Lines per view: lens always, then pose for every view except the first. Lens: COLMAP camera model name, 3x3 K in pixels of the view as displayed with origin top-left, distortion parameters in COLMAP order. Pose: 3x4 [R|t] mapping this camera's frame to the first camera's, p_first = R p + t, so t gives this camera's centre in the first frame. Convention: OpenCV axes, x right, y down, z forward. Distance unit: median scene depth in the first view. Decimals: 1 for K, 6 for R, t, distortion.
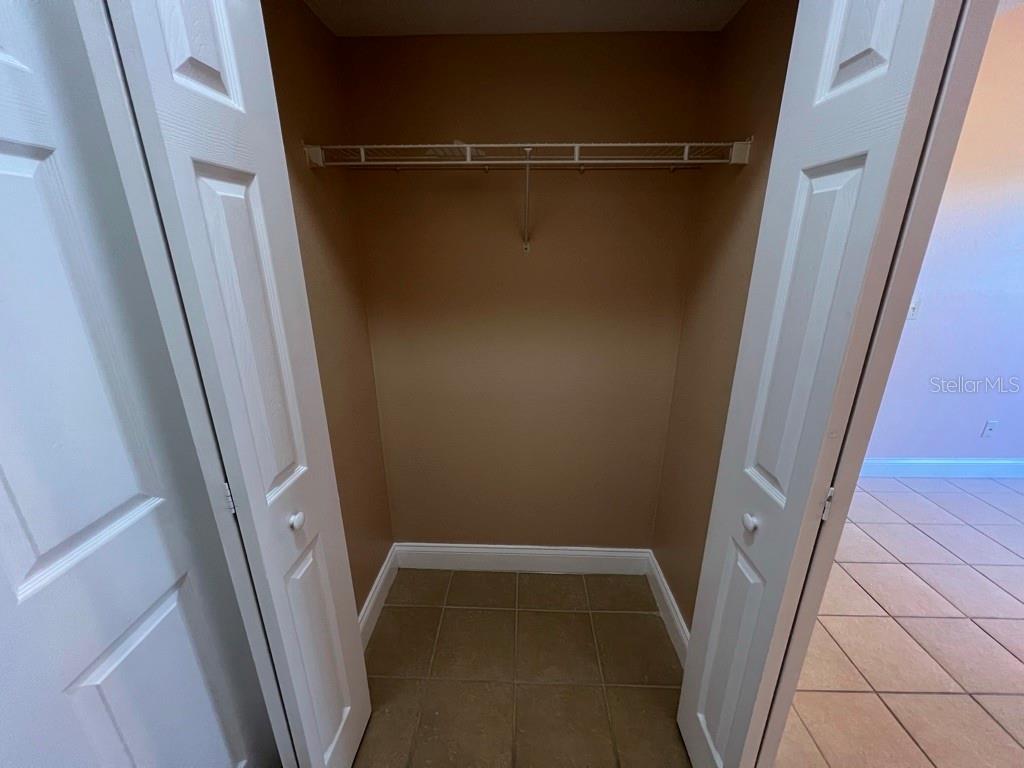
lens RADIAL K [[409.2, 0, 512.0], [0, 409.2, 384.0], [0, 0, 1]] dist [0.000449, 0.000071]
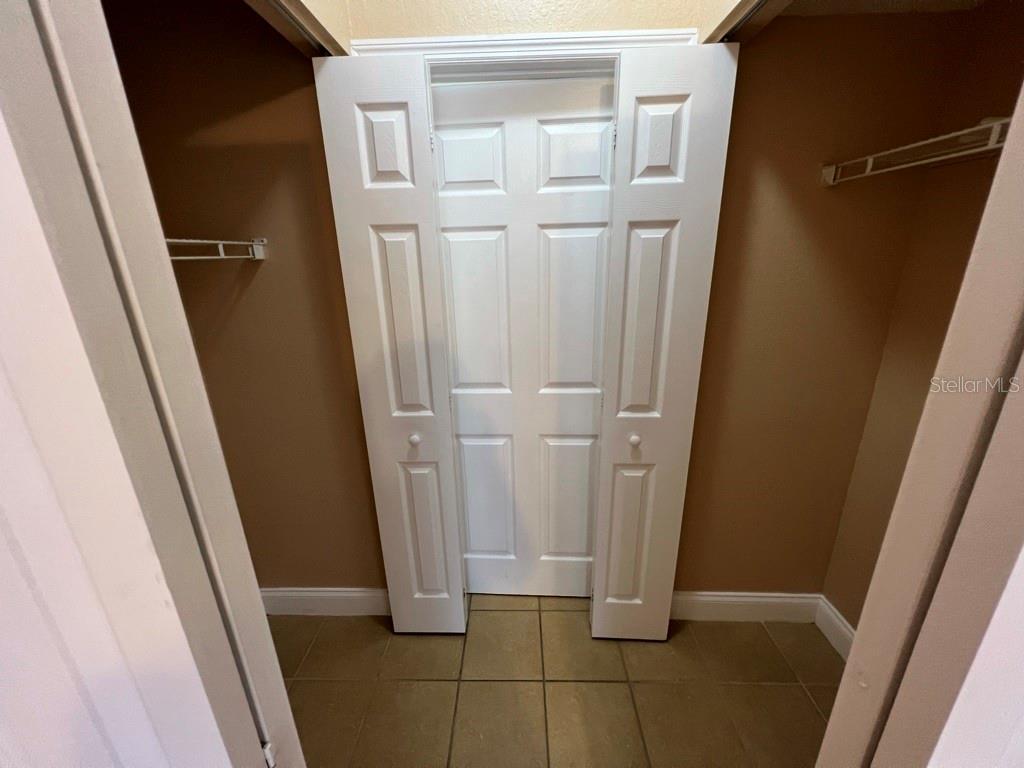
lens RADIAL K [[408.9, 0, 508.8], [0, 408.9, 383.7], [0, 0, 1]] dist [-0.001425, 0.000118]
pose [[-0.004493, 0.312769, -0.949819, 0.889598], [-0.296291, 0.906761, 0.299992, -0.185402], [0.955087, 0.282771, 0.088597, 0.350273]]
